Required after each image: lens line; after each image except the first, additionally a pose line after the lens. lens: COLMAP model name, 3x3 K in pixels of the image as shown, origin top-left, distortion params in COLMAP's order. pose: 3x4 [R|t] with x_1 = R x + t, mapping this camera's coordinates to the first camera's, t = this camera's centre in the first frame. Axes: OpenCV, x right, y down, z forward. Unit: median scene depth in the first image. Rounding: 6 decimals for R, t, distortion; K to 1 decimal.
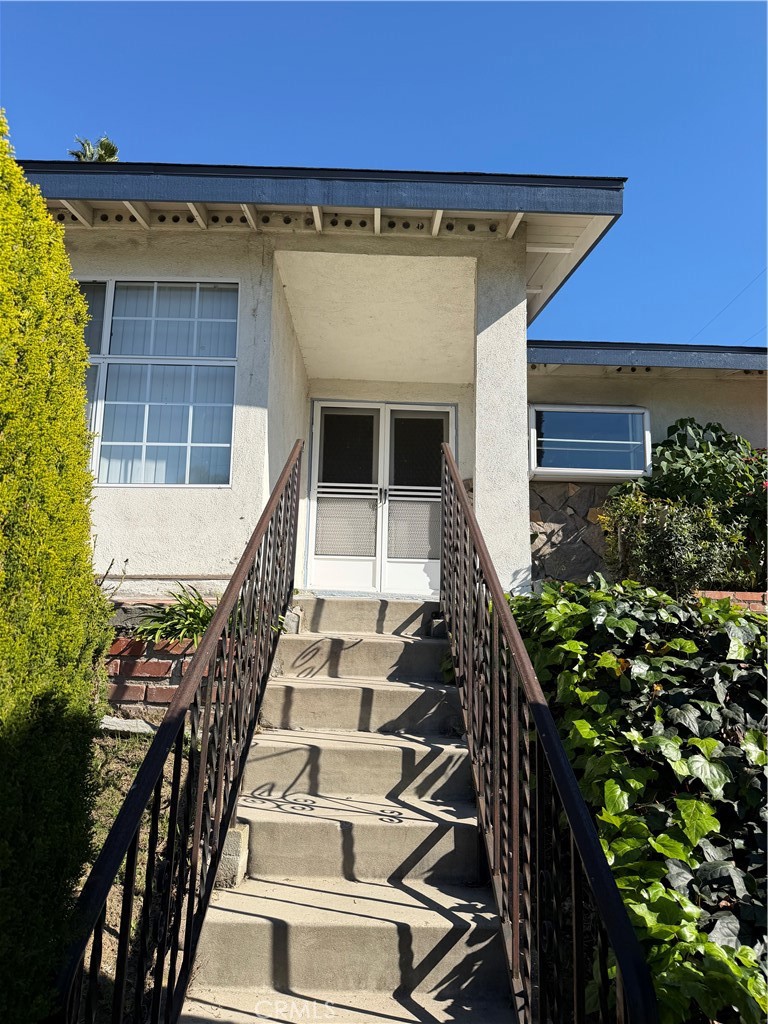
lens RADIAL K [[727.0, 0, 383.5], [0, 727.0, 513.7], [0, 0, 1]] dist [0.072809, 0.000166]
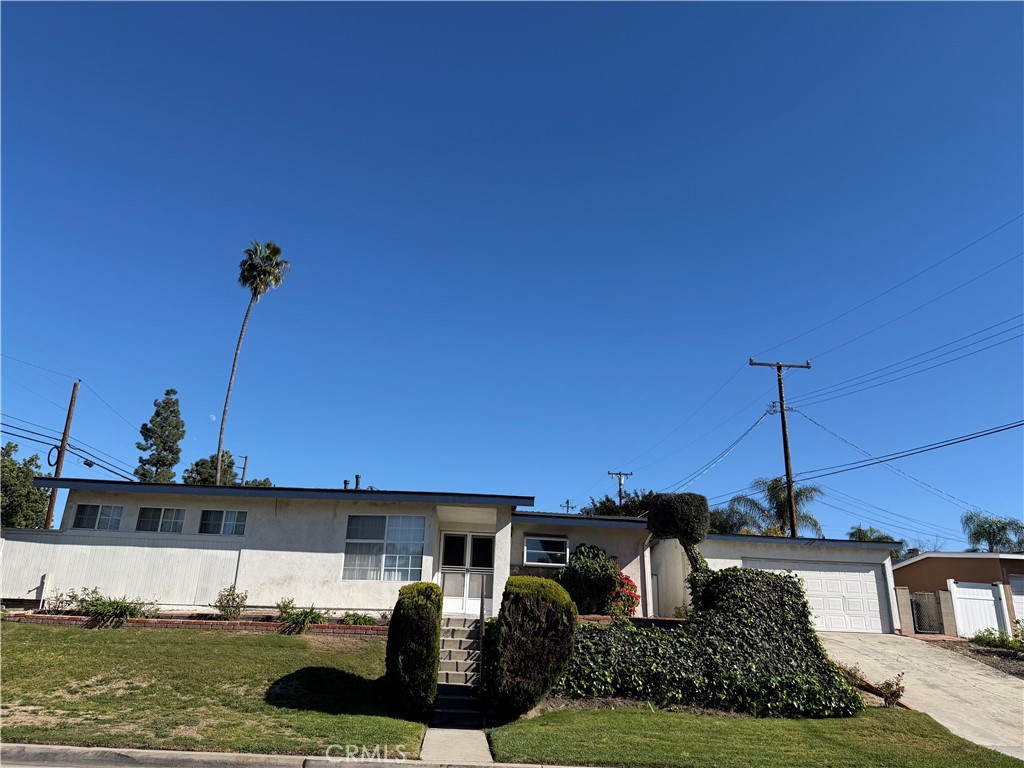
lens RADIAL K [[727.0, 0, 513.0], [0, 727.0, 378.1], [0, 0, 1]] dist [0.072809, 0.000166]
pose [[0.998332, 0.028739, 0.050079, 0.022163], [-0.019856, 0.985309, -0.169623, -0.498346], [-0.054218, 0.168346, 0.984236, -3.149843]]
